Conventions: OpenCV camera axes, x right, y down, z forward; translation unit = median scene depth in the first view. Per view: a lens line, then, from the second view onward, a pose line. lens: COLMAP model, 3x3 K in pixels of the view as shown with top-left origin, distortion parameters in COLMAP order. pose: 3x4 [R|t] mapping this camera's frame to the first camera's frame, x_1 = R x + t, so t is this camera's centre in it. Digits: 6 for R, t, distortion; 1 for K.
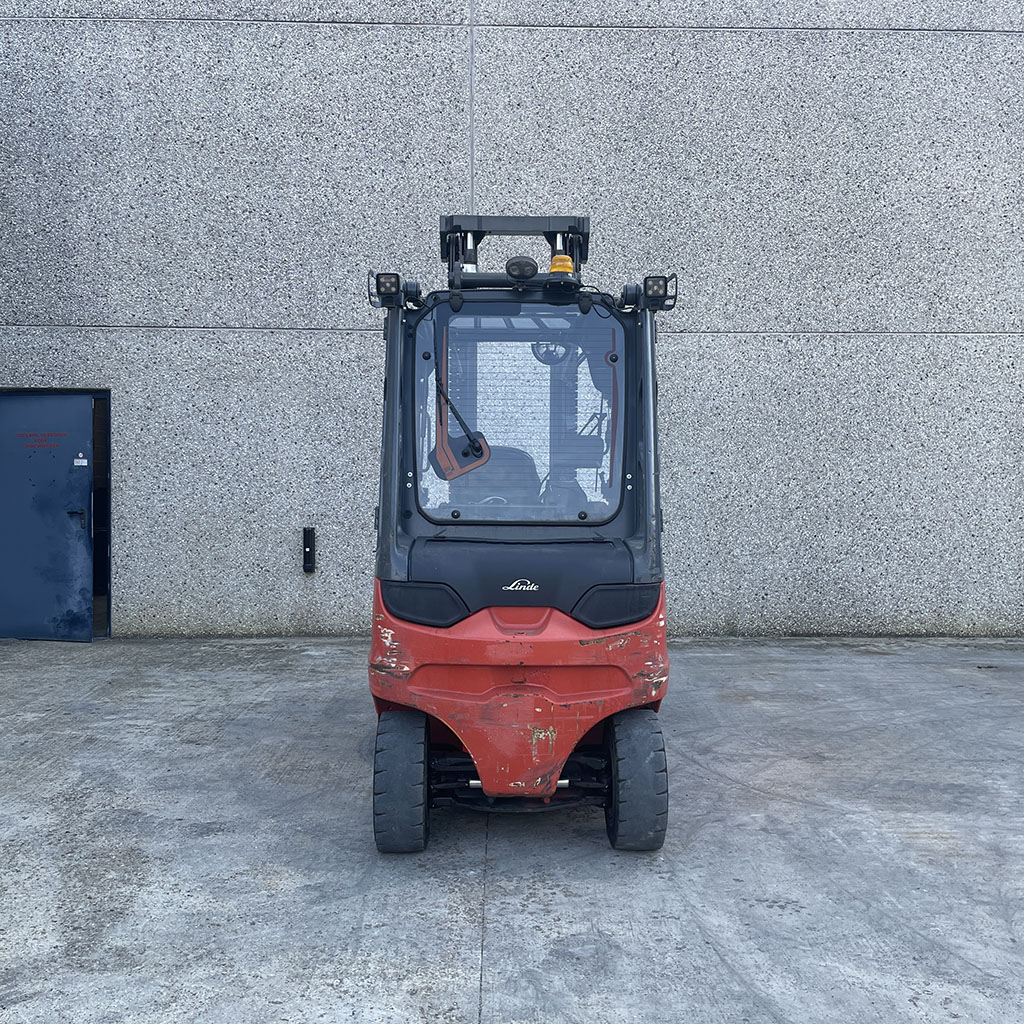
lens RADIAL K [[1035.8, 0, 516.7], [0, 1035.8, 502.3], [0, 0, 1]] dist [0.090695, -0.123809]
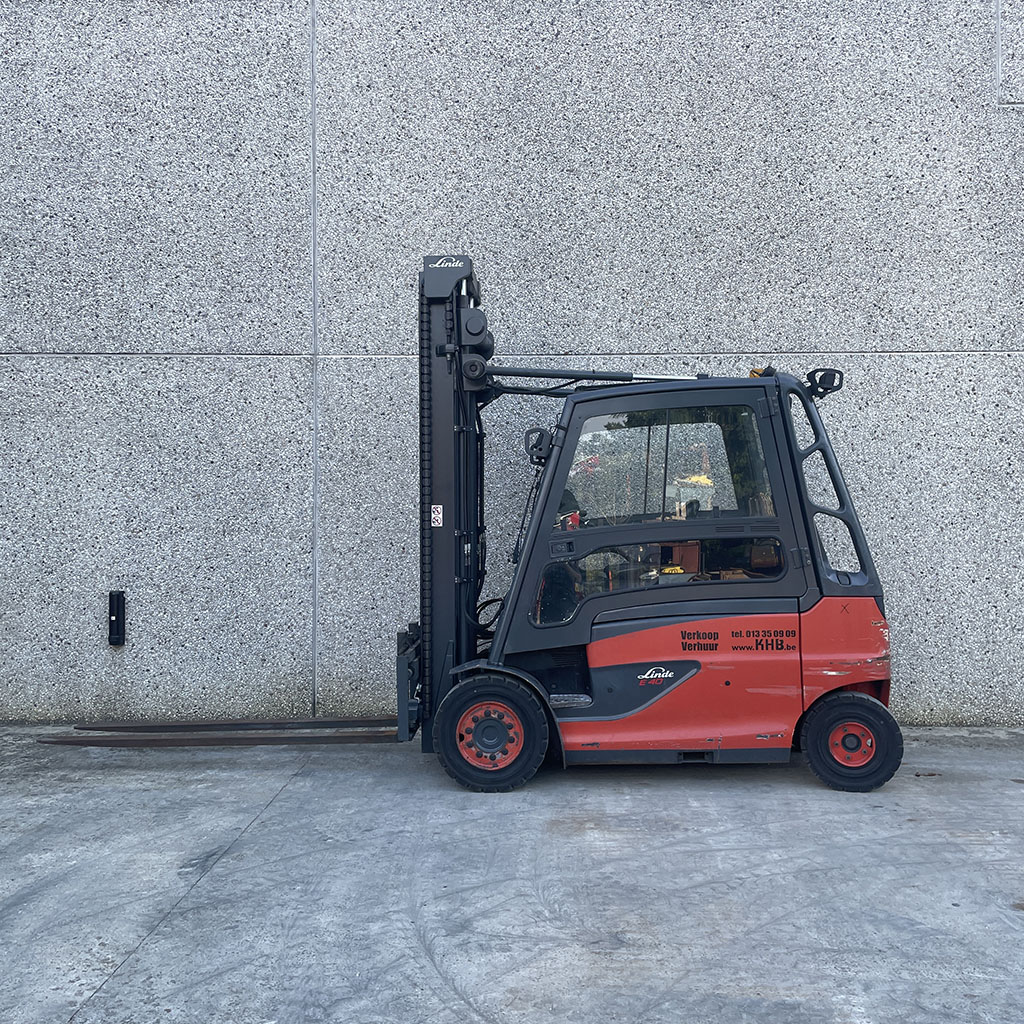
lens RADIAL K [[1037.5, 0, 510.0], [0, 1037.5, 510.8], [0, 0, 1]] dist [0.091876, -0.127024]
pose [[0.999016, -0.003966, -0.044177, 0.150618], [0.002499, 0.999446, -0.033199, -0.011389], [0.044284, 0.033056, 0.998472, 0.175161]]
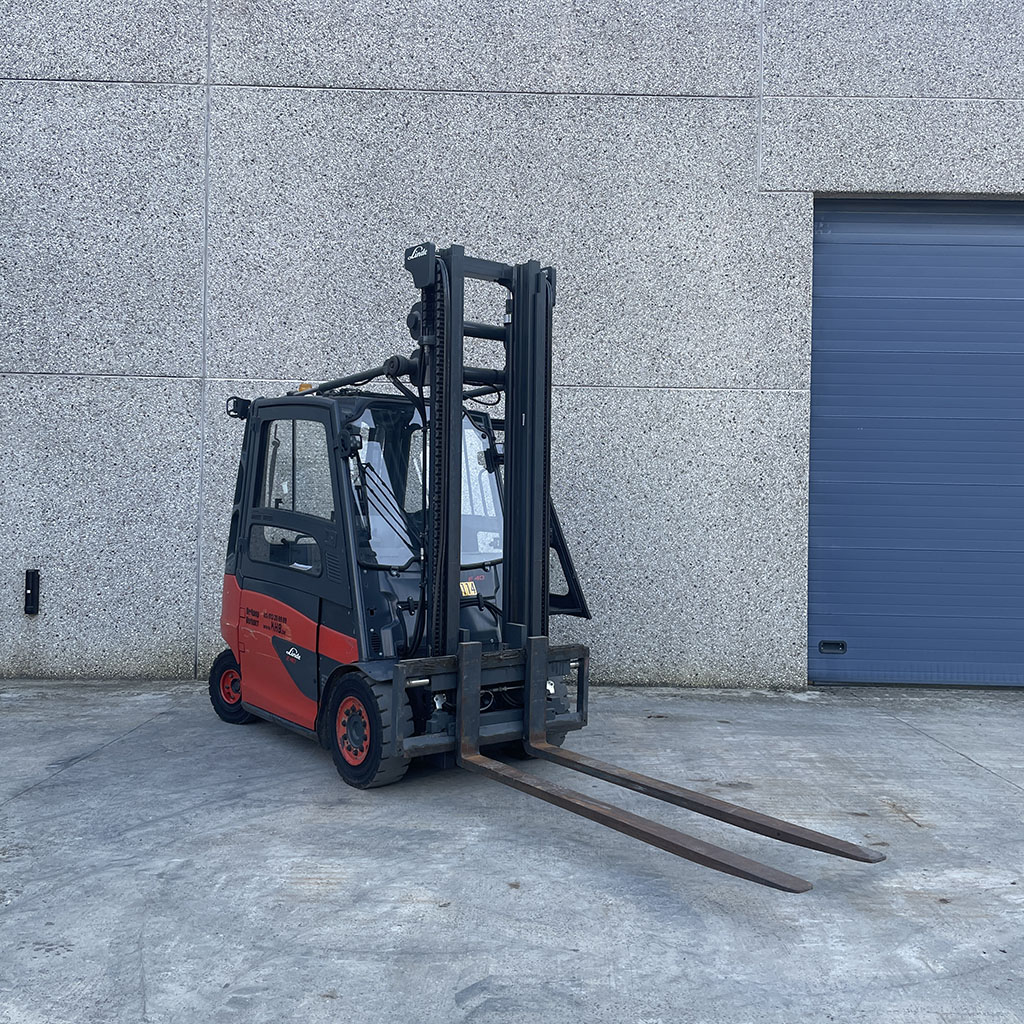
lens RADIAL K [[1034.8, 0, 517.7], [0, 1034.8, 500.3], [0, 0, 1]] dist [0.093960, -0.127861]
pose [[0.999784, 0.014098, -0.015291, 0.282192], [-0.014806, 0.998776, -0.047199, -0.001517], [0.014607, 0.047415, 0.998768, -0.008511]]
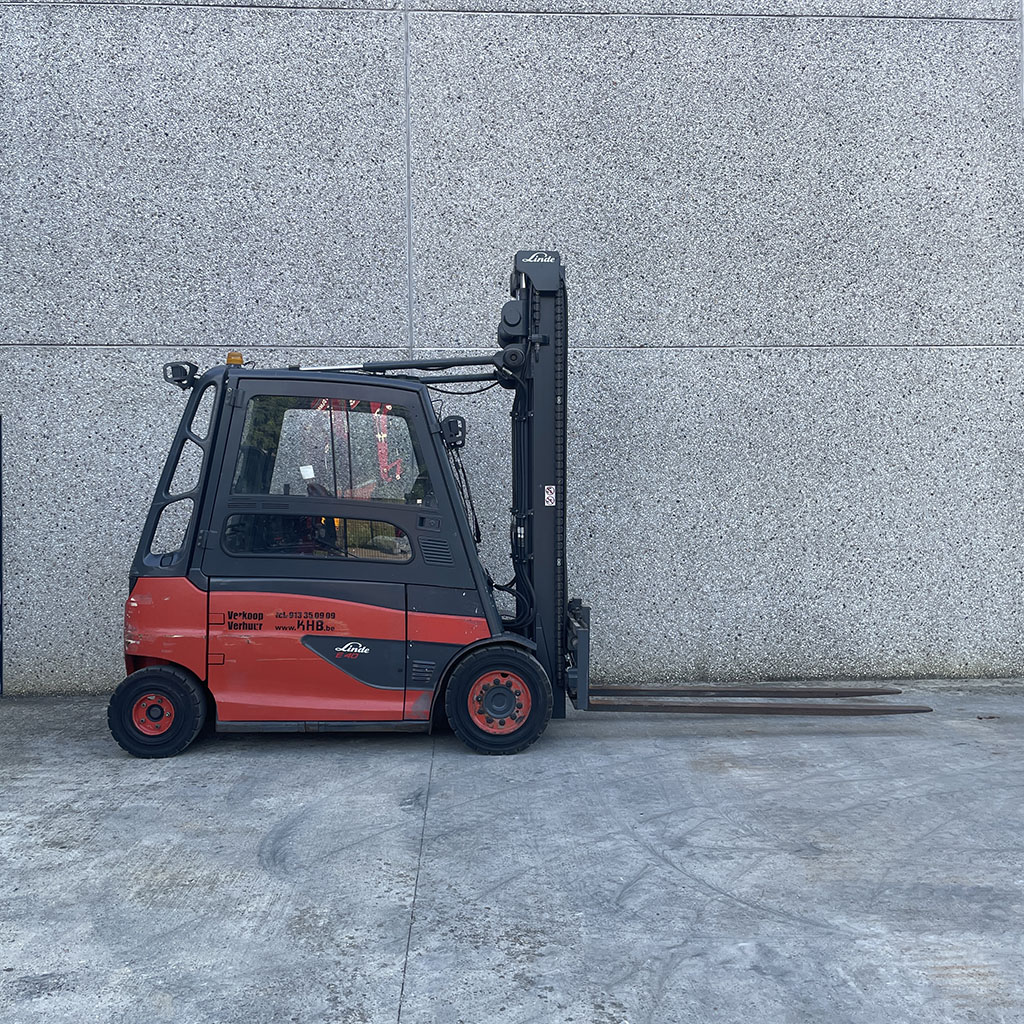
lens RADIAL K [[1035.9, 0, 511.2], [0, 1035.9, 502.9], [0, 0, 1]] dist [0.091395, -0.125093]
pose [[0.999480, -0.011770, 0.030031, 0.015534], [0.012332, 0.999751, -0.018621, -0.012027], [-0.029804, 0.018982, 0.999375, 0.099915]]
